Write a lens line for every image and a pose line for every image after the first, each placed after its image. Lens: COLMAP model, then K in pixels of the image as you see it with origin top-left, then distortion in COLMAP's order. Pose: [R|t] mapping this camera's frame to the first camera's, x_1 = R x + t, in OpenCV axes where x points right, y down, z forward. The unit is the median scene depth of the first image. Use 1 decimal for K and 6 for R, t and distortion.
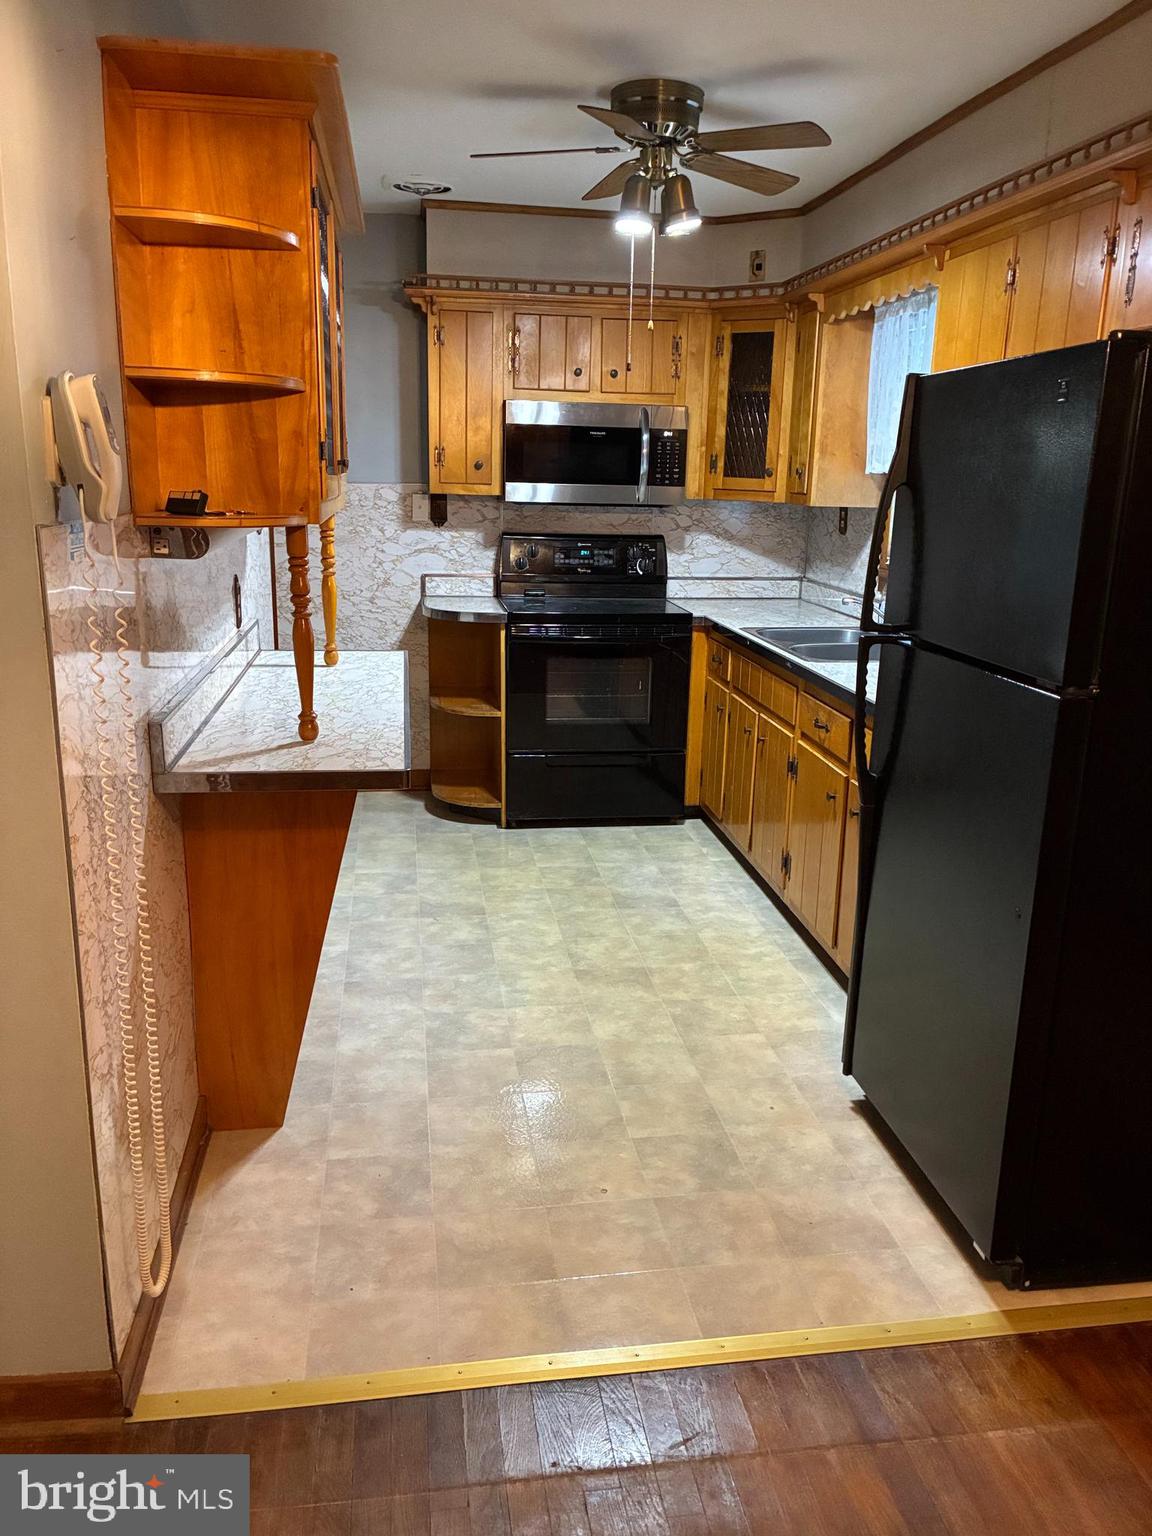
lens RADIAL K [[1164.3, 0, 586.1], [0, 1164.3, 755.6], [0, 0, 1]] dist [0.032153, -0.049178]
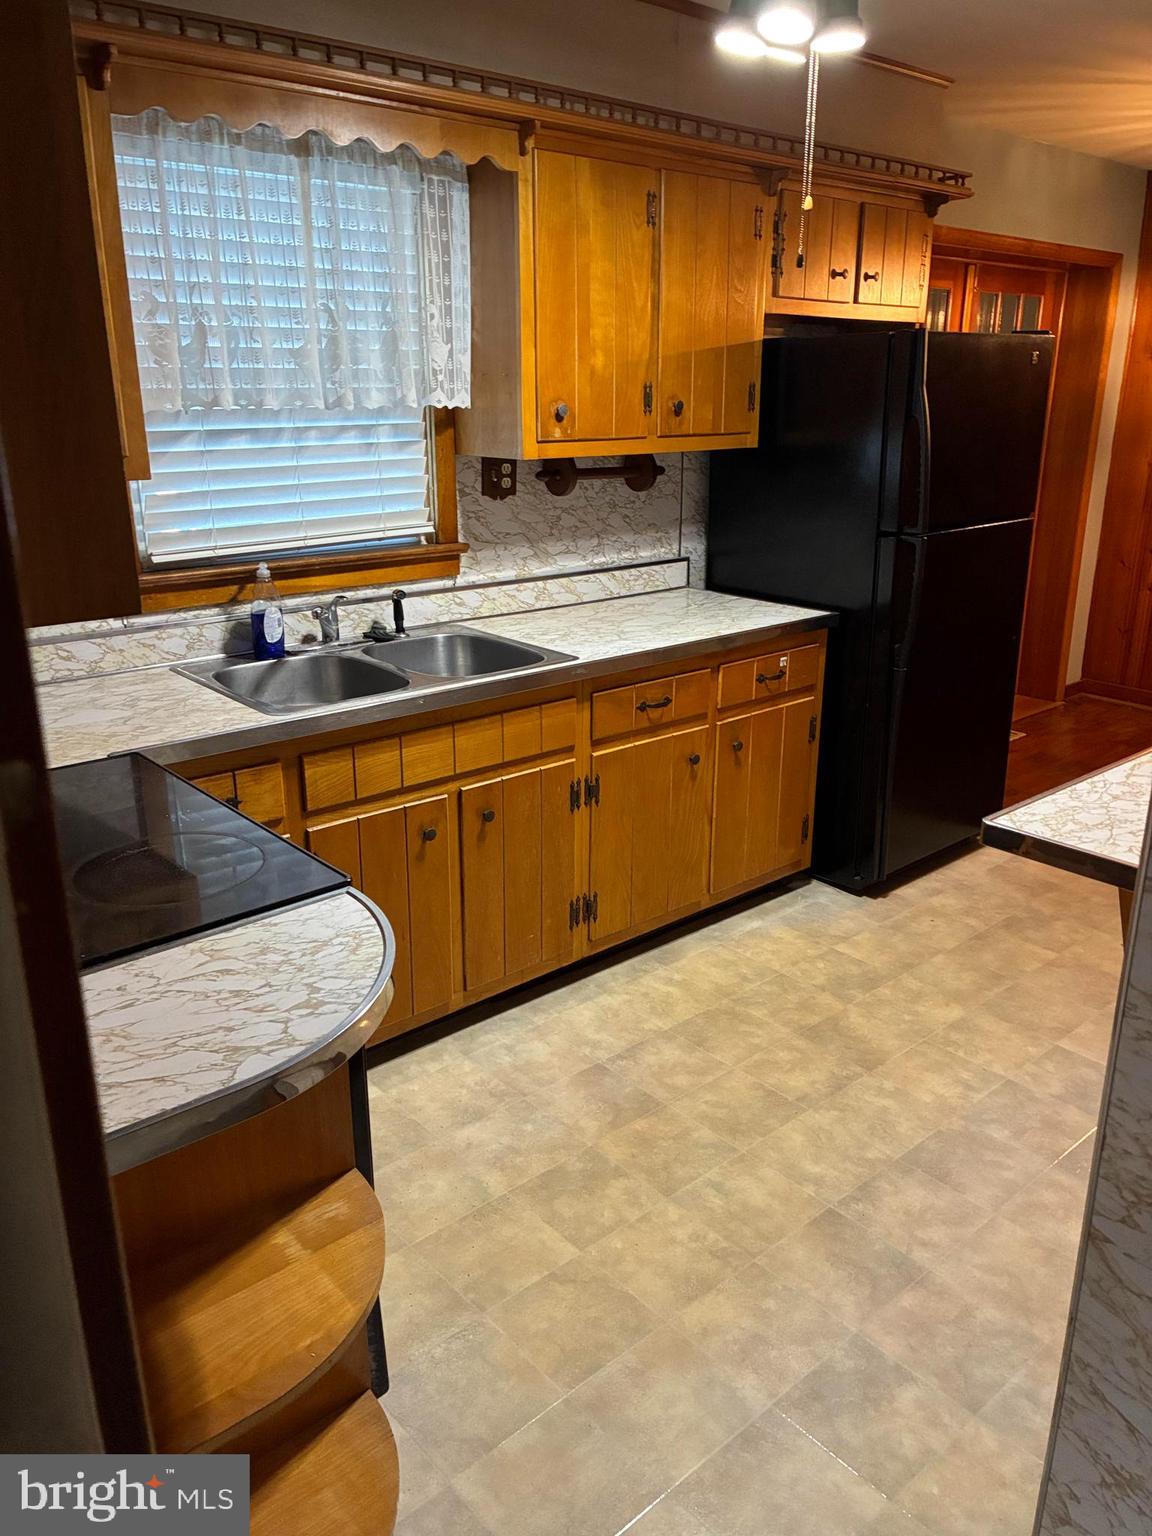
lens RADIAL K [[1164.3, 0, 592.6], [0, 1164.3, 758.9], [0, 0, 1]] dist [0.032153, -0.049178]
pose [[-0.545523, -0.280100, 0.789904, -0.476051], [0.184456, 0.879262, 0.439175, -0.383285], [-0.817545, 0.385283, -0.427992, 1.431452]]
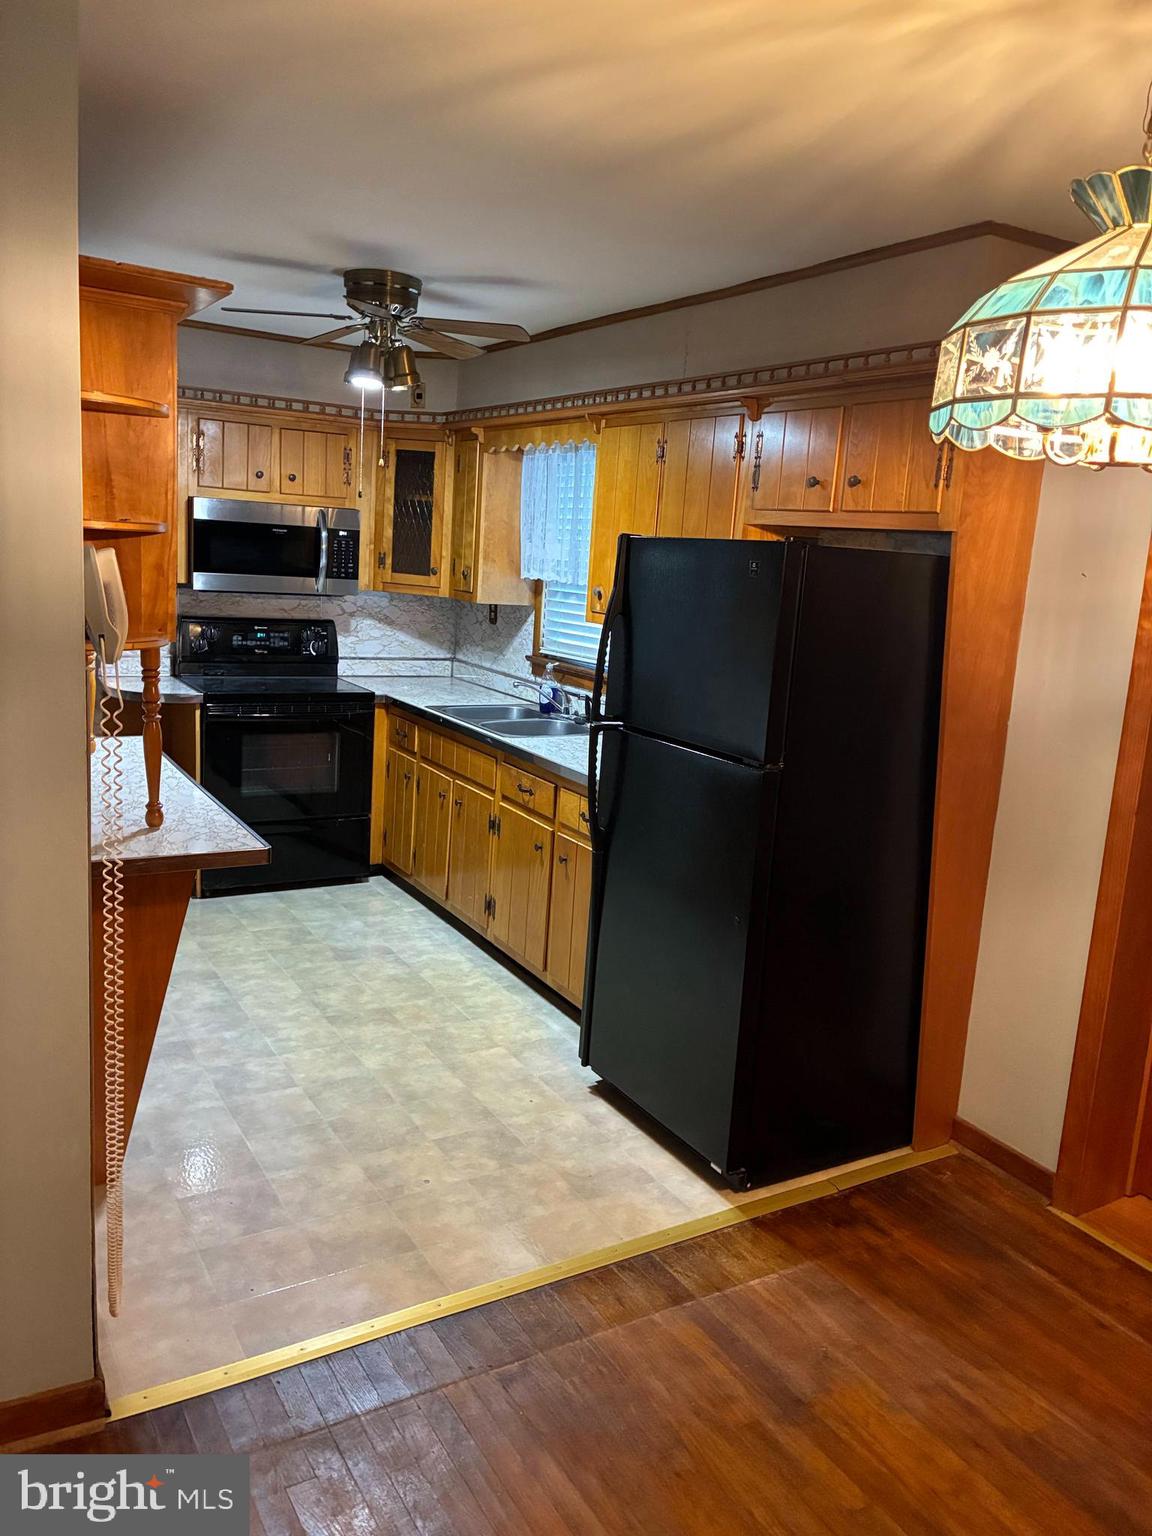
lens RADIAL K [[1164.3, 0, 601.4], [0, 1164.3, 740.4], [0, 0, 1]] dist [0.032153, -0.049178]
pose [[0.921694, -0.026369, 0.387021, -0.197021], [0.048942, 0.997619, -0.048585, -0.014578], [-0.384818, 0.063722, 0.920790, -0.162250]]
